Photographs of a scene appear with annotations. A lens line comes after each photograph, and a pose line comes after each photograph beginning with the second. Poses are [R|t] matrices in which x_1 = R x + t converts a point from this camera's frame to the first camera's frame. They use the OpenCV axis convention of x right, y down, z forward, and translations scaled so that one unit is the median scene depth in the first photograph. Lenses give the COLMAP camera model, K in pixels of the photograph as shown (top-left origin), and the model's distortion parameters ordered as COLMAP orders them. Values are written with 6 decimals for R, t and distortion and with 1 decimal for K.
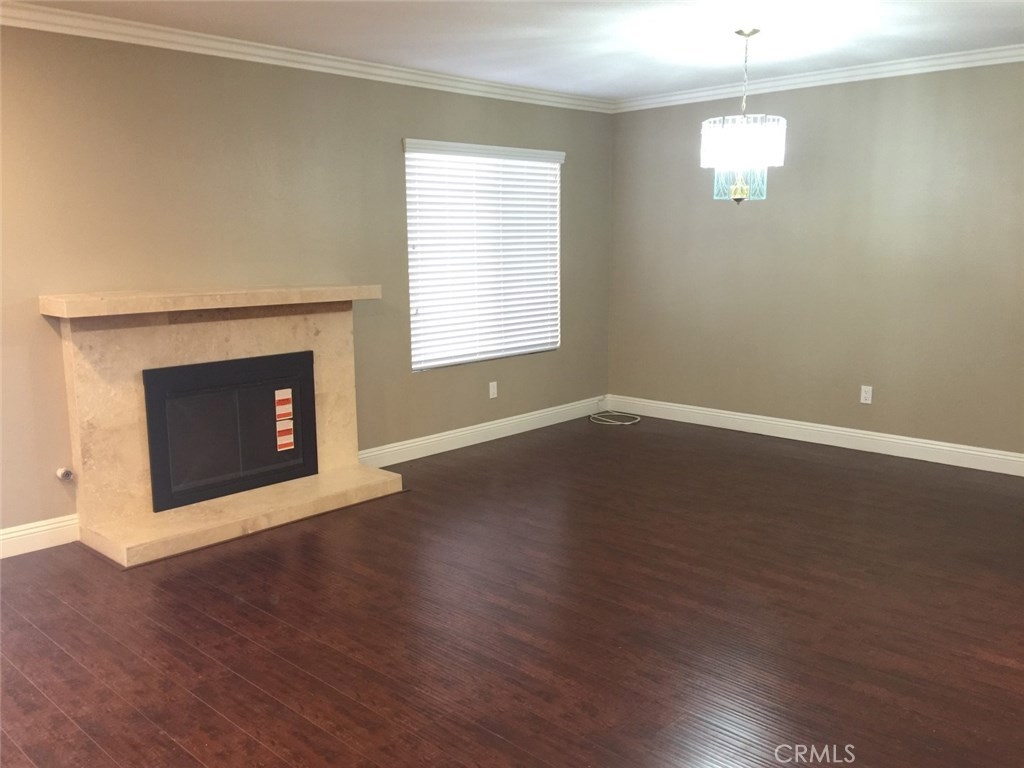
lens RADIAL K [[885.5, 0, 512.0], [0, 885.5, 381.2], [0, 0, 1]] dist [0.092488, -0.113066]
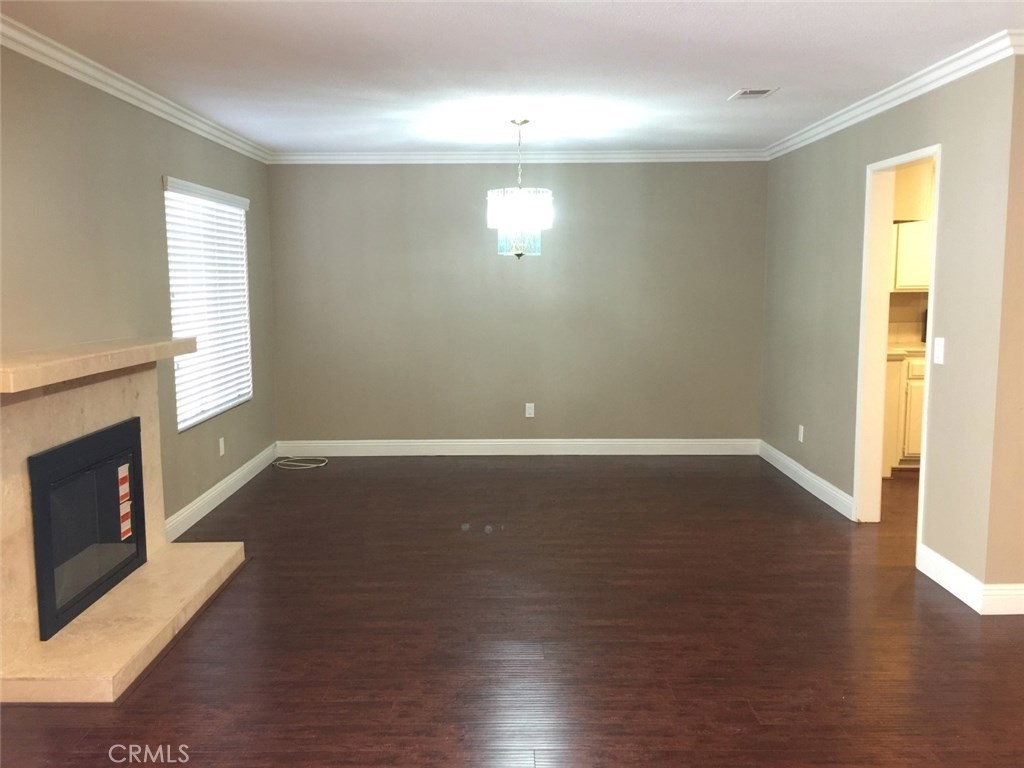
lens RADIAL K [[885.5, 0, 504.9], [0, 885.5, 378.0], [0, 0, 1]] dist [0.092488, -0.113066]
pose [[0.720310, -0.071535, 0.689954, -0.564614], [0.110818, 0.993760, -0.012661, -0.021365], [-0.684743, 0.085579, 0.723743, 0.137699]]
